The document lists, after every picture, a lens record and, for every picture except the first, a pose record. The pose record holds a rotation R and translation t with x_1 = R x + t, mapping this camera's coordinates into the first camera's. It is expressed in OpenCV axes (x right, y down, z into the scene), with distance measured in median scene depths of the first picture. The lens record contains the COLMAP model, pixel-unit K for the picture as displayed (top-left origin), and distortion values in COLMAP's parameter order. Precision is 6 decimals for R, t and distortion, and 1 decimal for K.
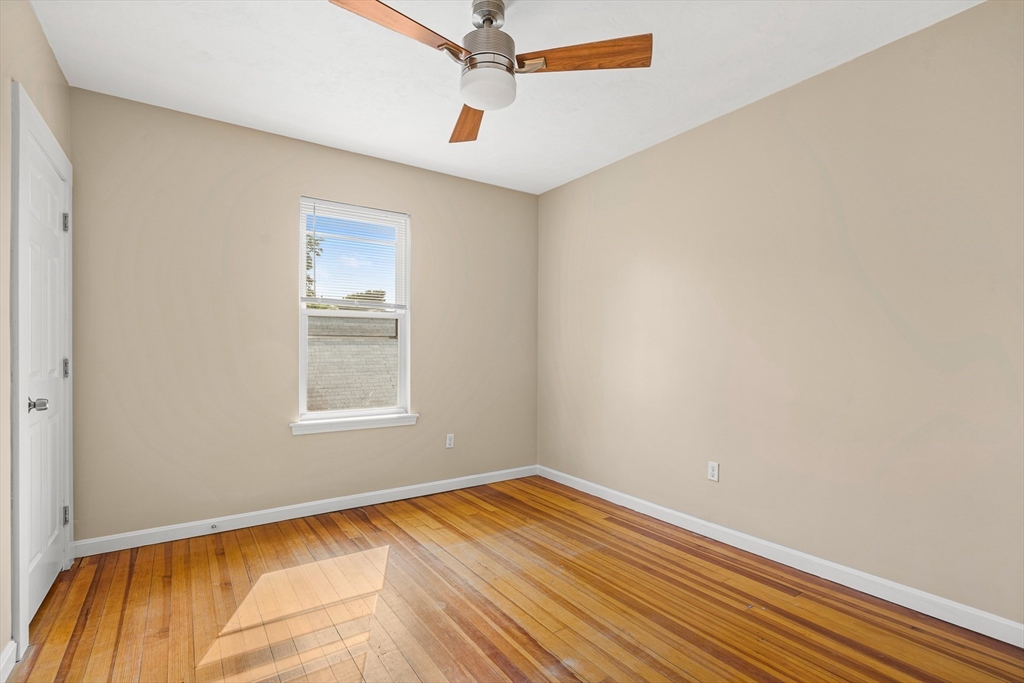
lens RADIAL K [[471.1, 0, 512.0], [0, 471.1, 341.5], [0, 0, 1]] dist [0.000527, 0.000441]
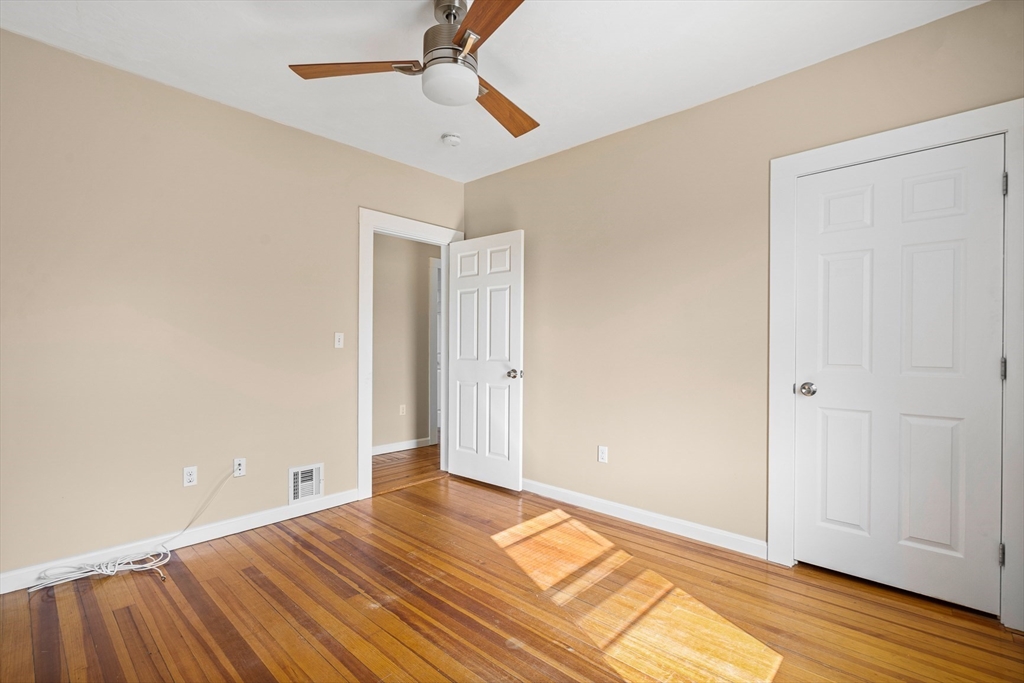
lens RADIAL K [[471.1, 0, 512.0], [0, 471.1, 341.5], [0, 0, 1]] dist [0.000527, 0.000441]
pose [[-0.974698, -0.000516, -0.223527, 0.042330], [0.001211, 0.999970, -0.007590, 0.021521], [0.223524, -0.007668, -0.974668, 1.984073]]
